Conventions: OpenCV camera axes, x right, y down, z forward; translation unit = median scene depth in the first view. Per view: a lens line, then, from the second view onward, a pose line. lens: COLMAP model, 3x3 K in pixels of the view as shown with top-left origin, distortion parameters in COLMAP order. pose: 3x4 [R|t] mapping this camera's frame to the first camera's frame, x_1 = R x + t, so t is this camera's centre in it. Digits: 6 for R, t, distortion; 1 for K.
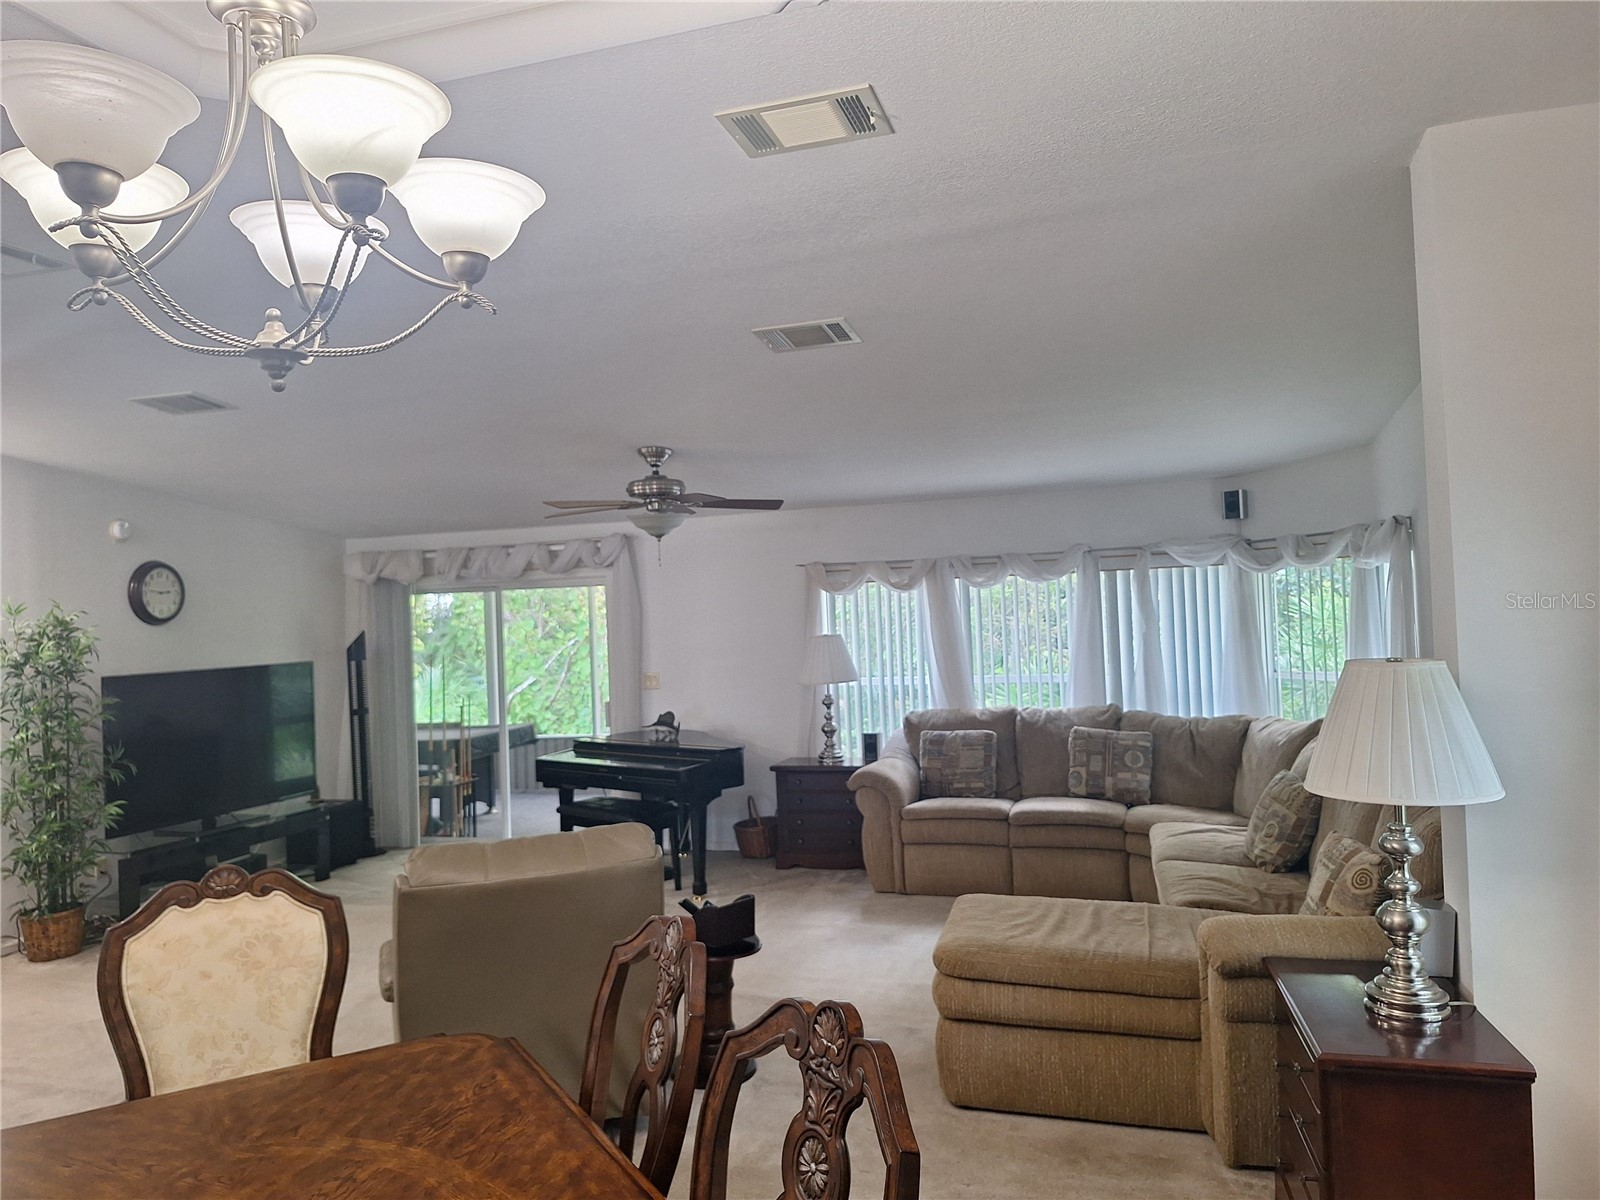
lens RADIAL K [[1076.7, 0, 800.0], [0, 1076.7, 600.0], [0, 0, 1]] dist [-0.002979, -0.001737]
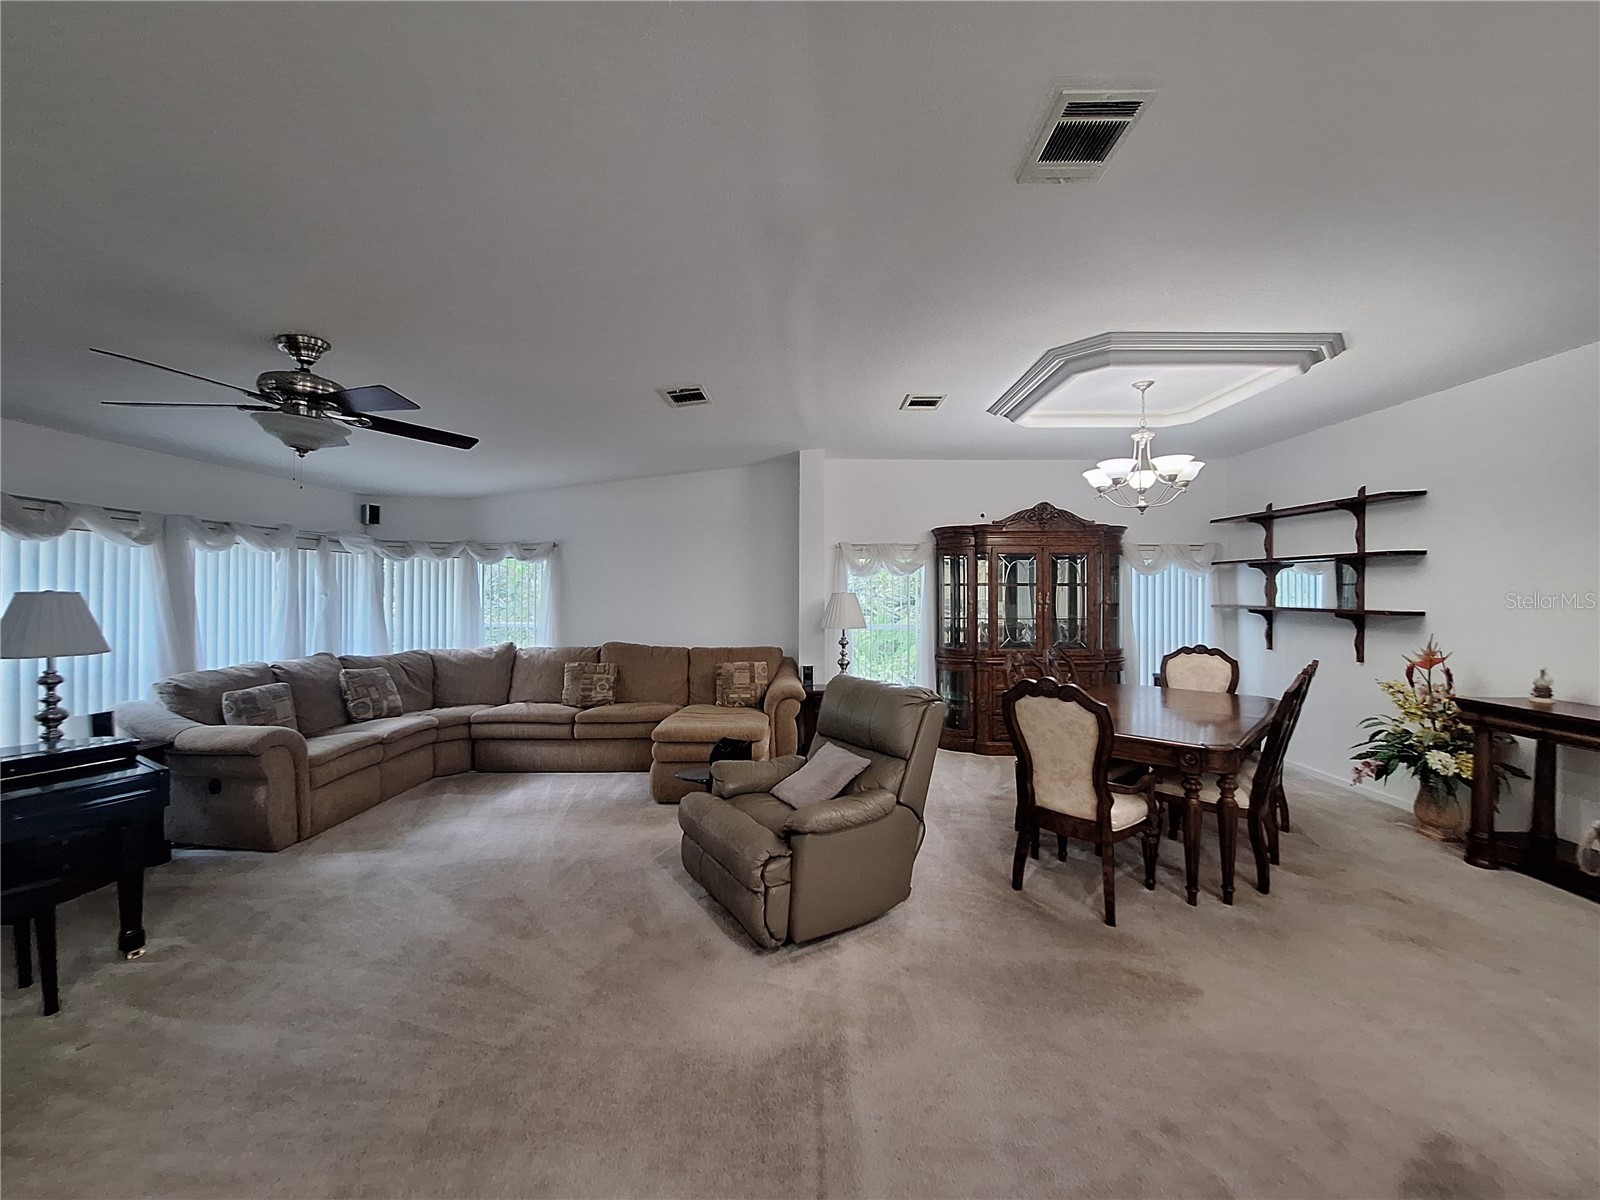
lens RADIAL K [[650.1, 0, 800.0], [0, 650.1, 600.0], [0, 0, 1]] dist [0.000533, 0.000044]
pose [[-0.298473, 0.027489, 0.954022, -0.606318], [-0.001589, 0.999569, -0.029298, 0.053842], [-0.954417, -0.010261, -0.298300, 0.670621]]
